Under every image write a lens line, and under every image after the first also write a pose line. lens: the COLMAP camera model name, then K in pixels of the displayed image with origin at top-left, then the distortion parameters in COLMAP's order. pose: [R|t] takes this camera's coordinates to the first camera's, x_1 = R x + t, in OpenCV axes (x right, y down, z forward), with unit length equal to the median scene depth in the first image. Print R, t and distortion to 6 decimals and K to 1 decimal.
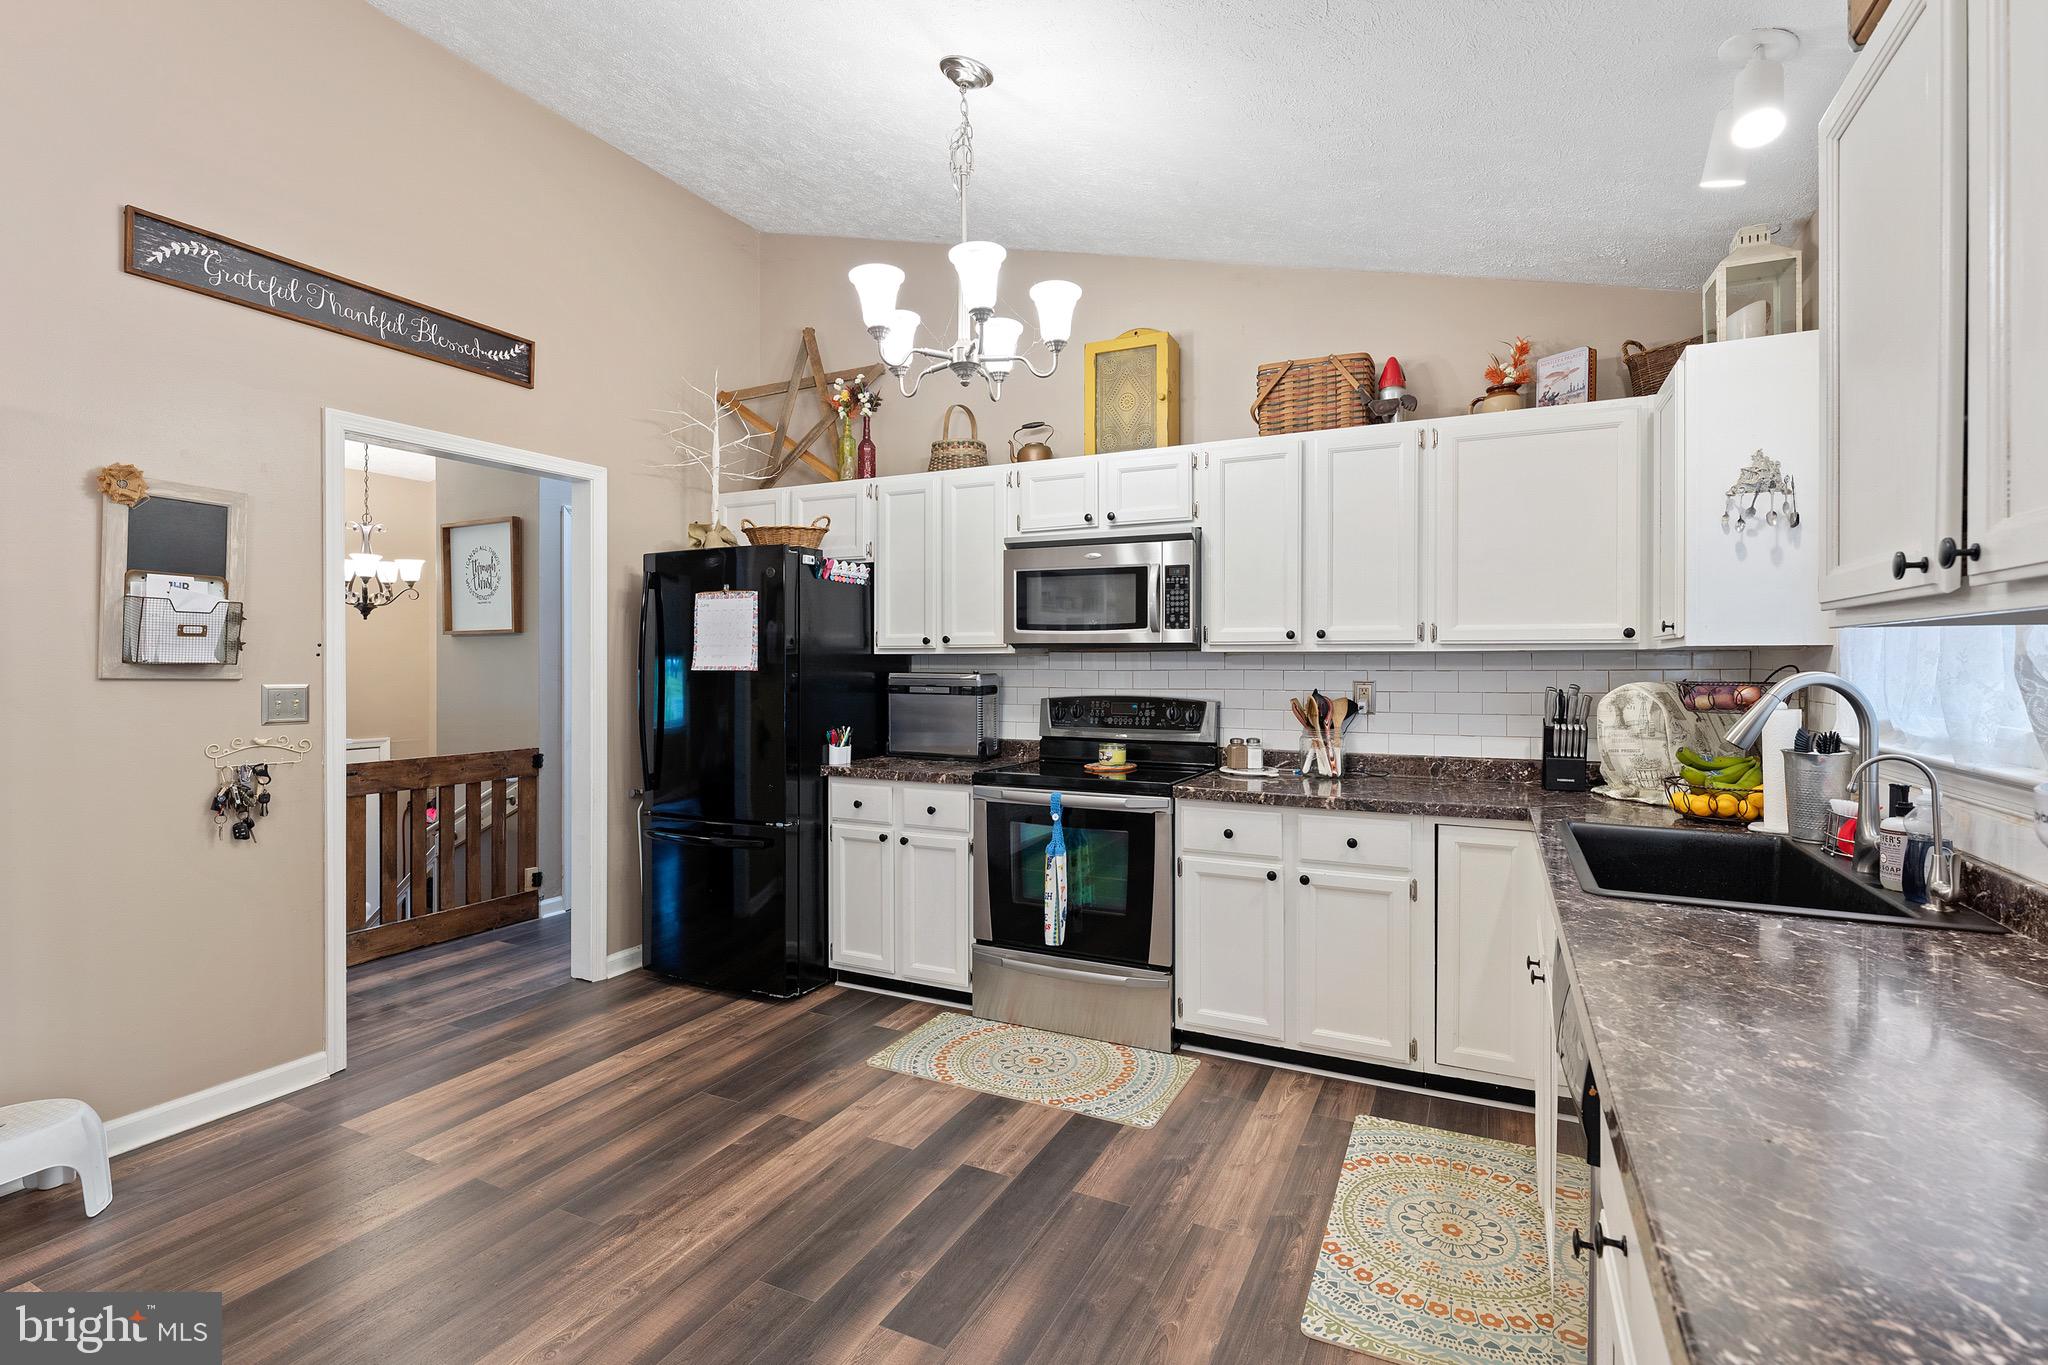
lens RADIAL K [[962.0, 0, 1028.1], [0, 962.0, 665.6], [0, 0, 1]] dist [-0.001185, -0.000120]
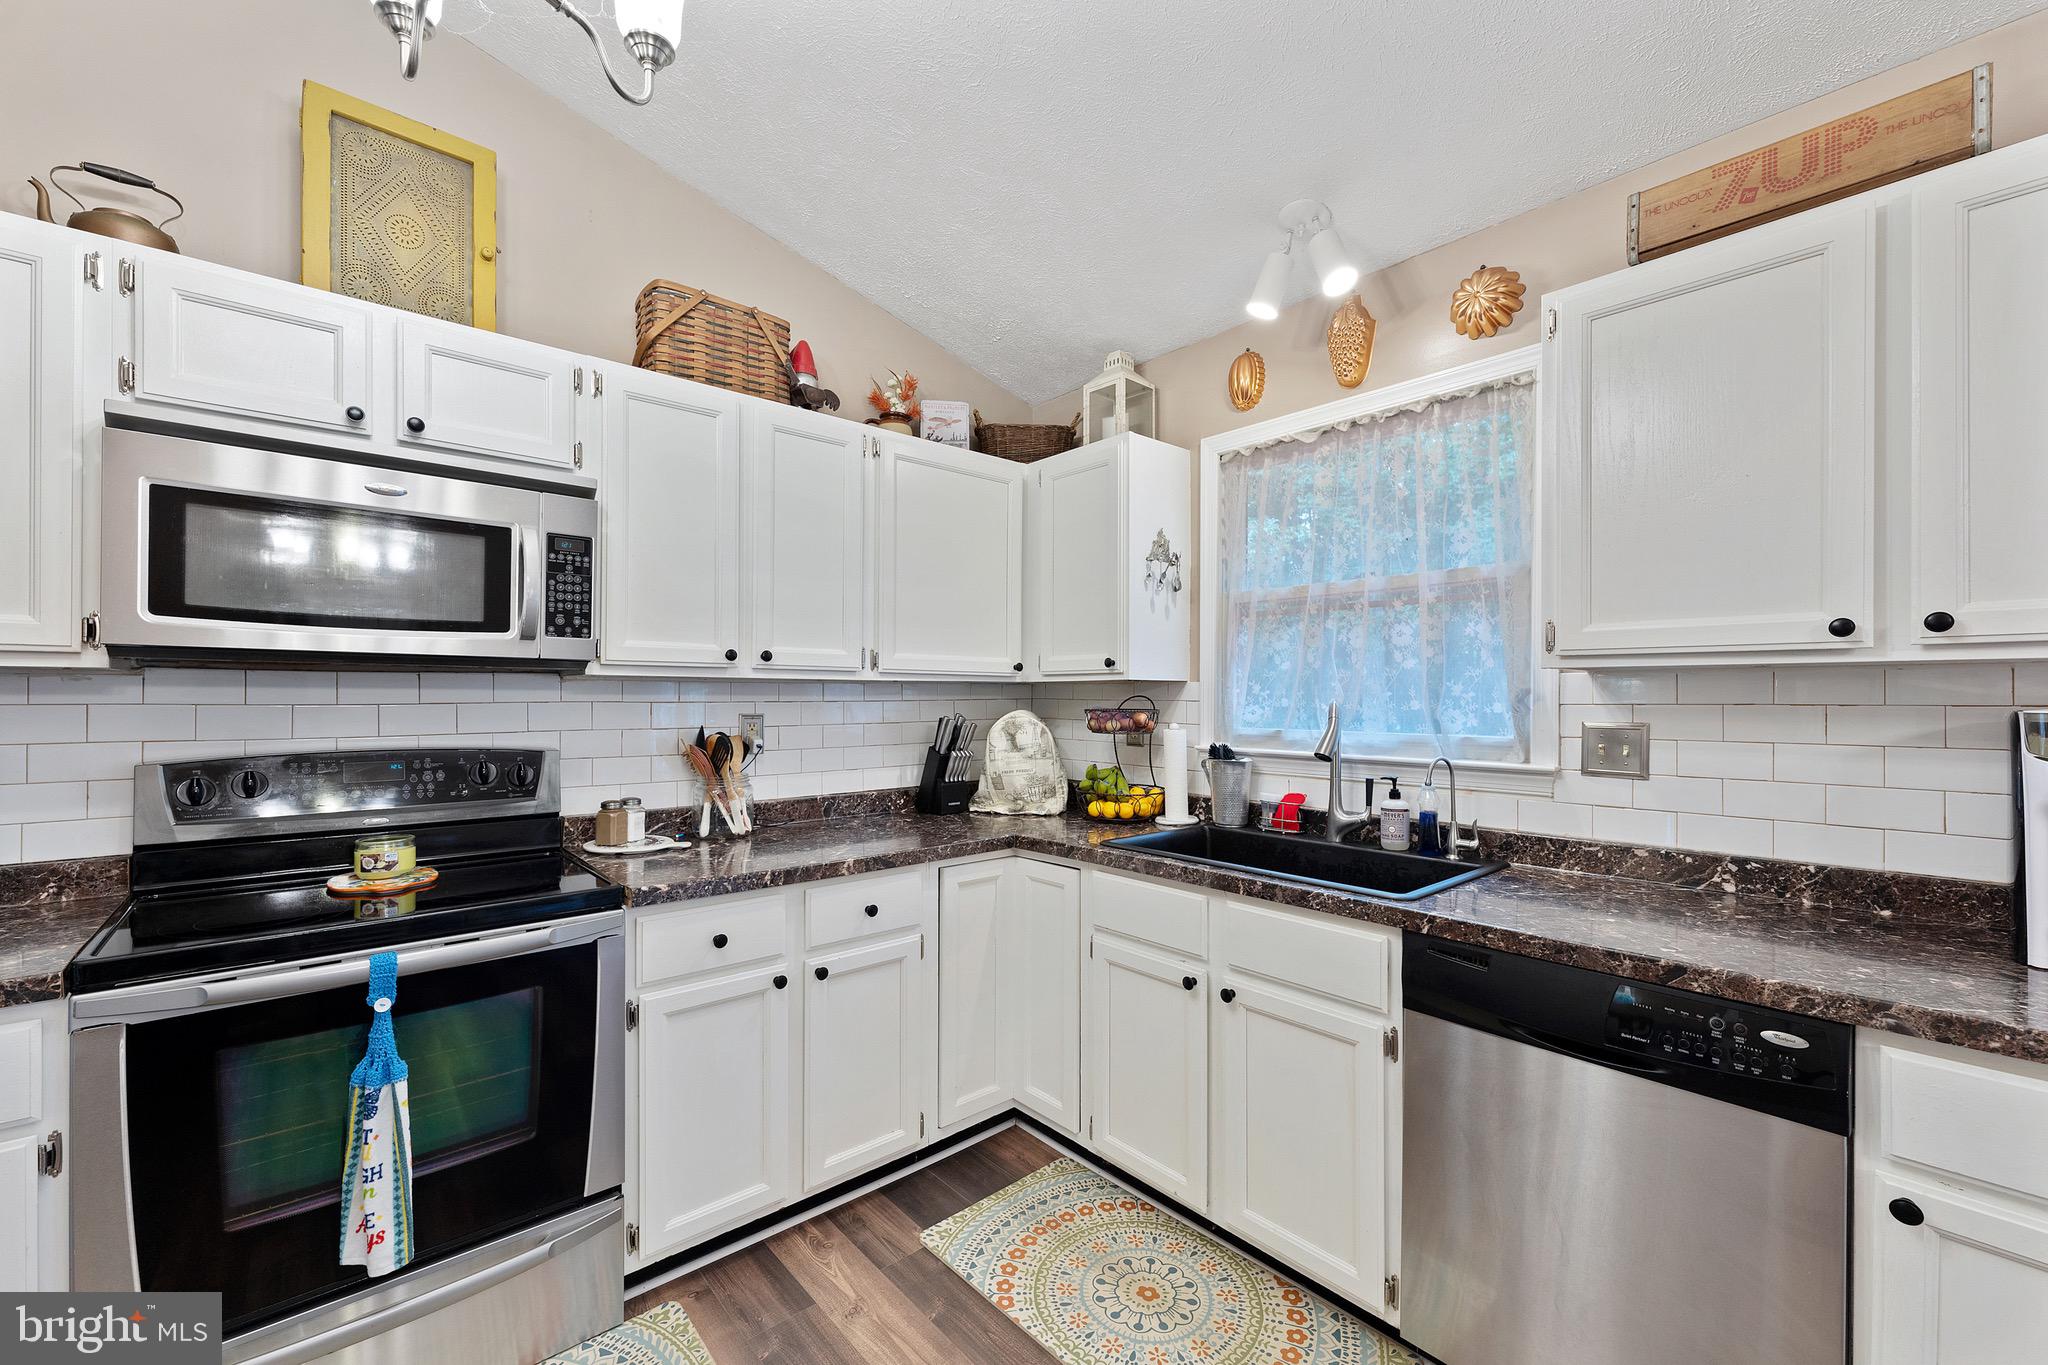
lens RADIAL K [[817.9, 0, 1019.6], [0, 817.9, 693.9], [0, 0, 1]] dist [-0.008444, -0.002846]
pose [[0.376541, 0.001421, 0.926399, -0.241170], [-0.000914, 0.999999, -0.001162, -0.000786], [-0.926400, -0.000410, 0.376542, 0.566755]]
